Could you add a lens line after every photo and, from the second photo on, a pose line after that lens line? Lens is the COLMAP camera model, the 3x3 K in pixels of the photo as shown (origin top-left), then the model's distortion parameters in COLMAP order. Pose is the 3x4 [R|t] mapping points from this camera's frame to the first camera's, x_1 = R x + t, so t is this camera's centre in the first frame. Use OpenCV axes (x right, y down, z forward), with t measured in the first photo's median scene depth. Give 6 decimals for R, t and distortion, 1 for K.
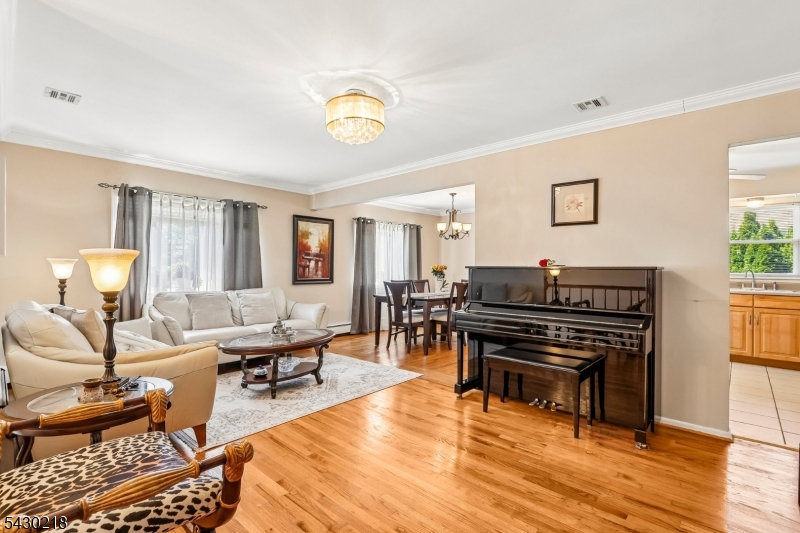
lens RADIAL K [[375.0, 0, 391.8], [0, 375.0, 265.1], [0, 0, 1]] dist [-0.012501, 0.001036]
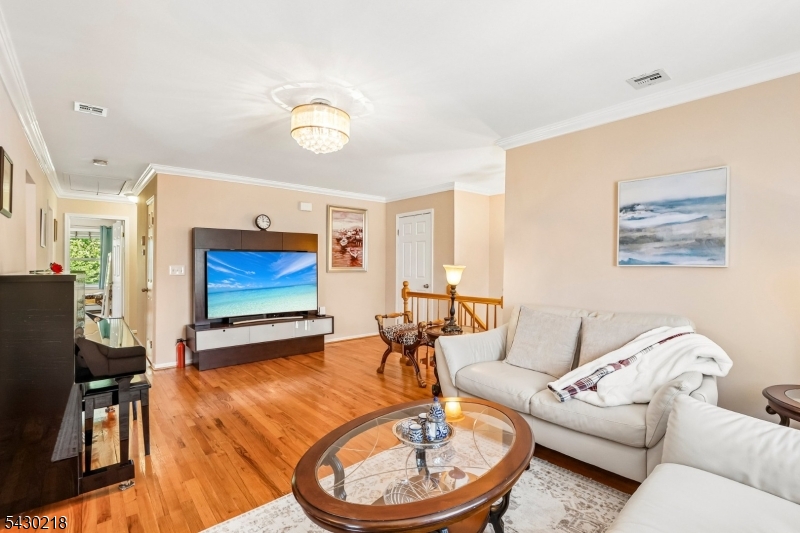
lens RADIAL K [[373.0, 0, 385.7], [0, 373.0, 265.9], [0, 0, 1]] dist [-0.016274, 0.000203]
pose [[-0.989875, -0.007806, 0.141726, -0.203757], [-0.007738, 0.999970, 0.001030, -0.008946], [-0.141729, -0.000077, -0.989905, 0.963912]]
